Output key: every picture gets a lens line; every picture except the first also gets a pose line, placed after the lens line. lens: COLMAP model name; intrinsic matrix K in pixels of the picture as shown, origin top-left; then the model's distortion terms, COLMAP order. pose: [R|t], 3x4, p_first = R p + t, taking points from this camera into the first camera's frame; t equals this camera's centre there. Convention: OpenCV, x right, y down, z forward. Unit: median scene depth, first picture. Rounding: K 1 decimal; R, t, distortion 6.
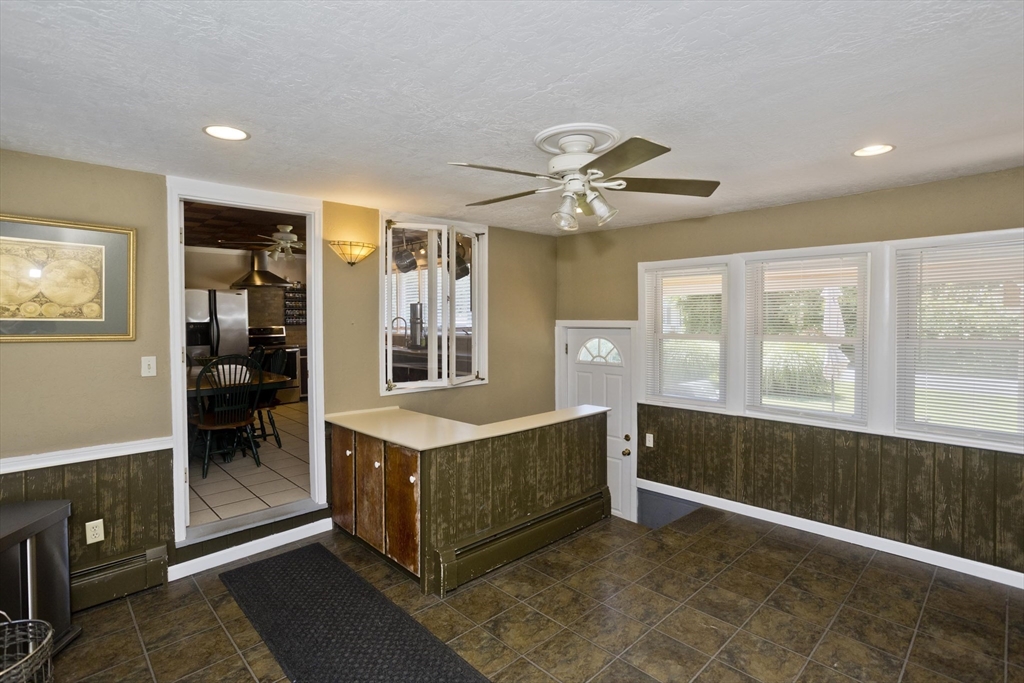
lens RADIAL K [[496.3, 0, 516.8], [0, 496.3, 335.2], [0, 0, 1]] dist [-0.037447, 0.008836]
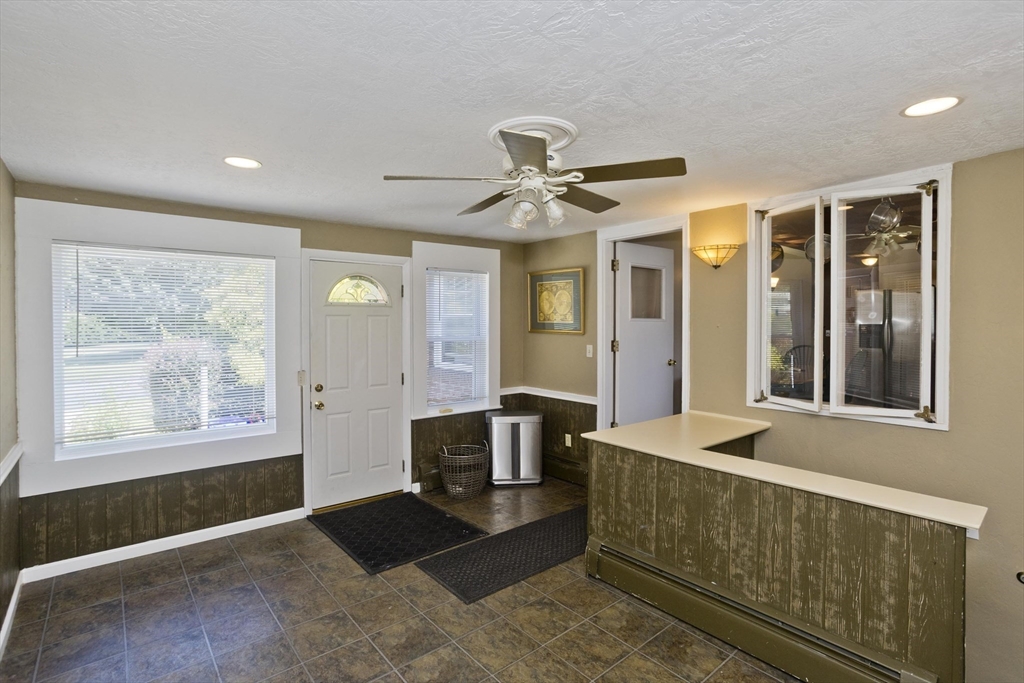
lens RADIAL K [[496.3, 0, 514.0], [0, 496.3, 334.8], [0, 0, 1]] dist [-0.037447, 0.008836]
pose [[-0.076381, 0.024601, -0.996775, 0.749840], [-0.027779, 0.999255, 0.026790, -0.023423], [0.996692, 0.029735, -0.075641, 0.720292]]
